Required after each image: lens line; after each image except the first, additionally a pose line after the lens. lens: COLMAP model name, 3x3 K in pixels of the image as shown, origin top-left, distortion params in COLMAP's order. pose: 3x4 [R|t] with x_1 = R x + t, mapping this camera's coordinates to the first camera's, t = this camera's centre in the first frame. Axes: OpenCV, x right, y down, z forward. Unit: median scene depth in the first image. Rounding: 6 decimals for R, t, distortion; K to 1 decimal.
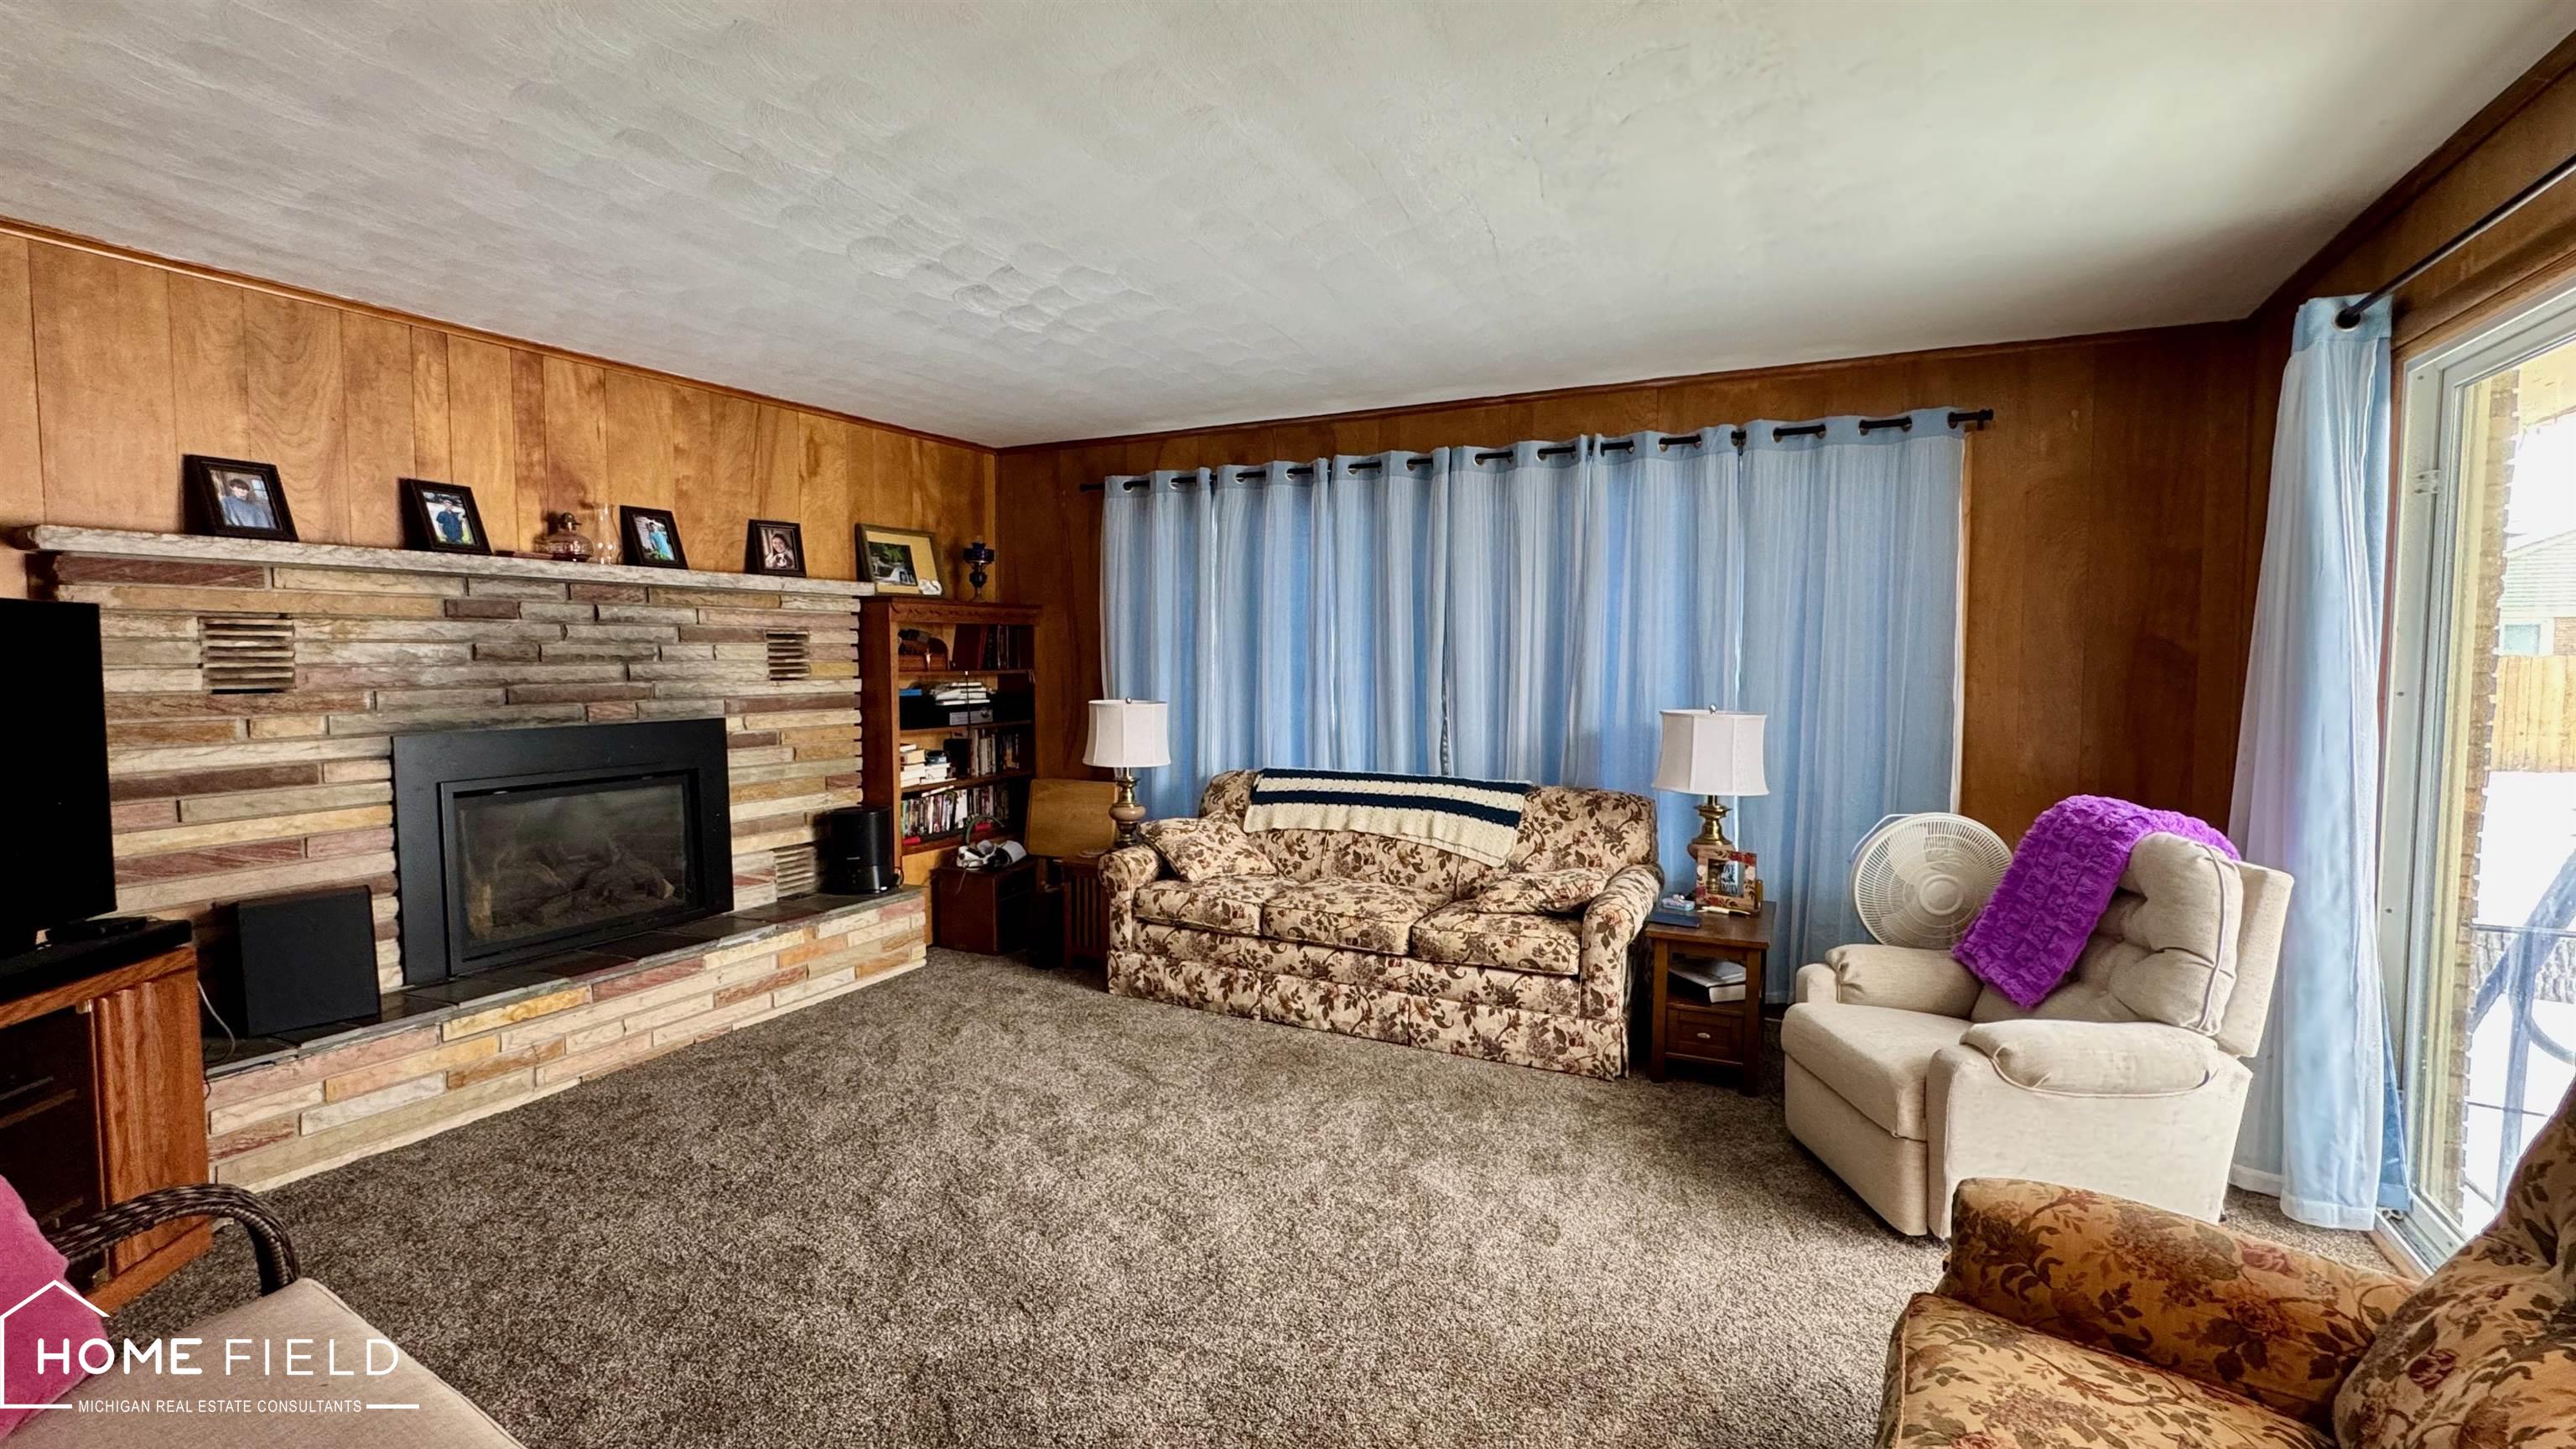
lens RADIAL K [[1113.9, 0, 1288.0], [0, 1113.9, 724.5], [0, 0, 1]] dist [-0.004693, 0.000669]
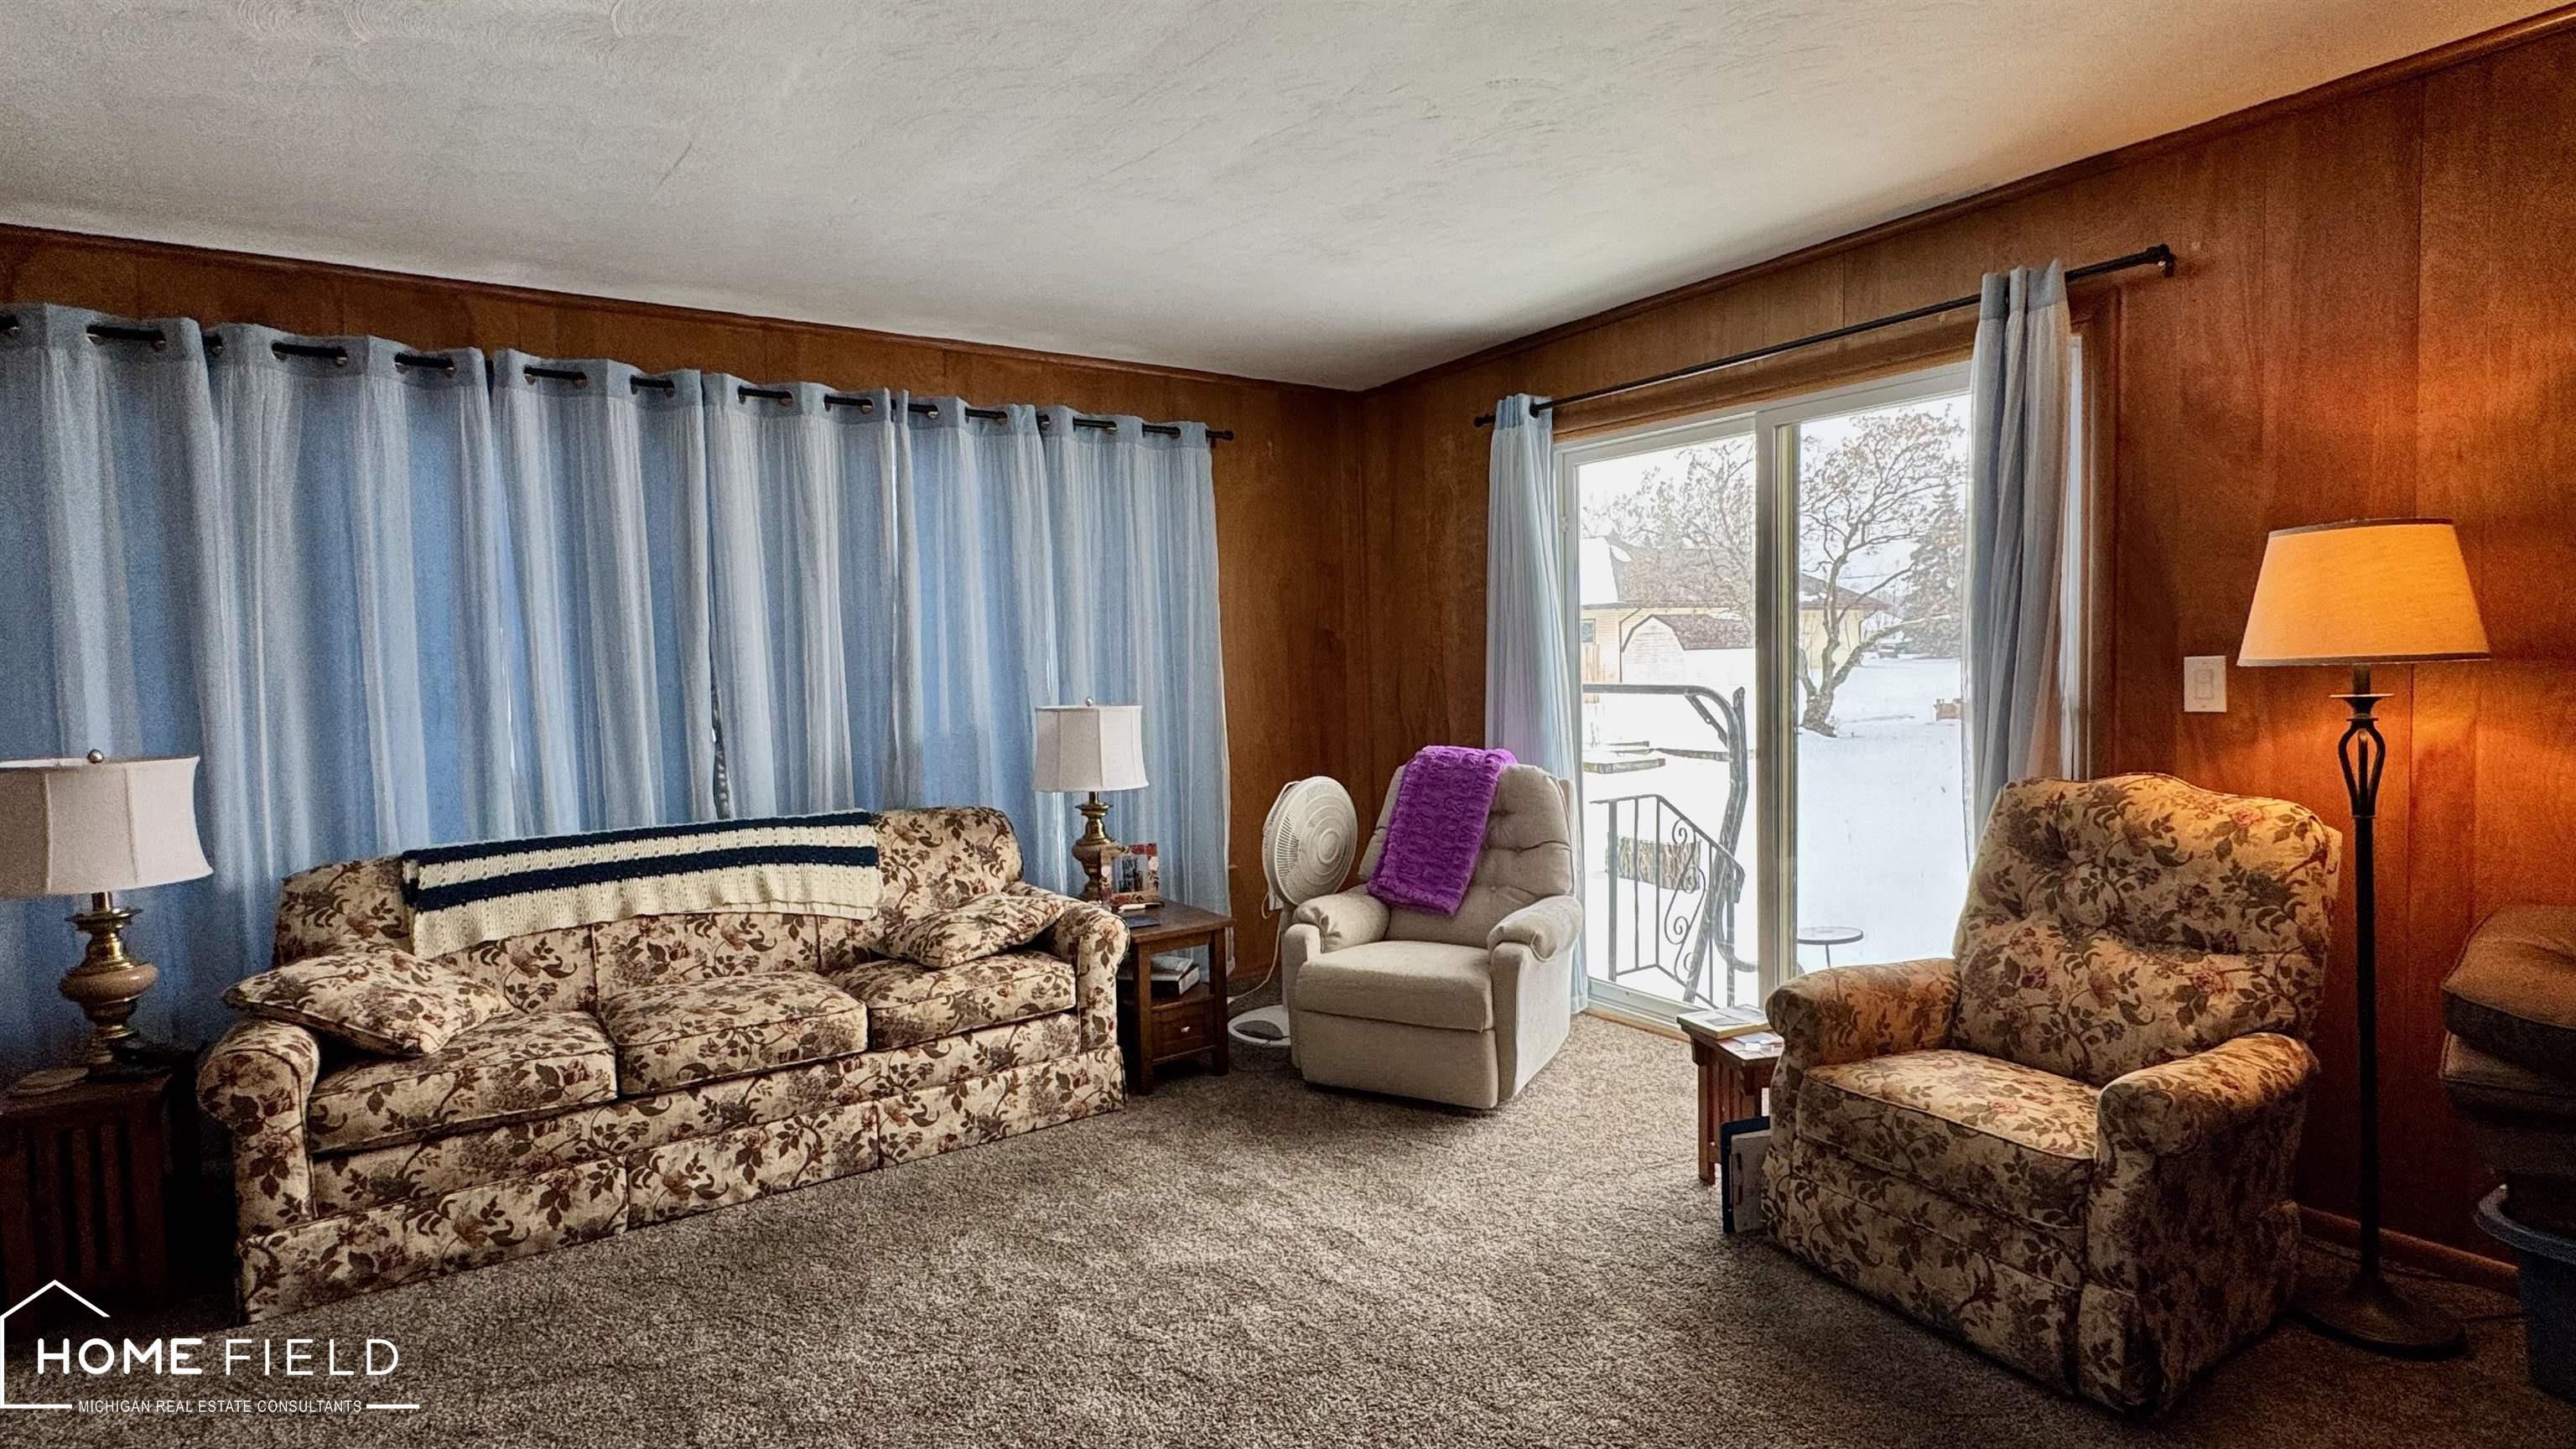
lens RADIAL K [[1234.5, 0, 1288.0], [0, 1234.5, 724.5], [0, 0, 1]] dist [0.000625, 0.000113]
pose [[0.482220, -0.062296, 0.873833, -0.452504], [0.080810, 0.996379, 0.026437, -0.009210], [-0.872315, 0.057866, 0.485508, 0.327310]]
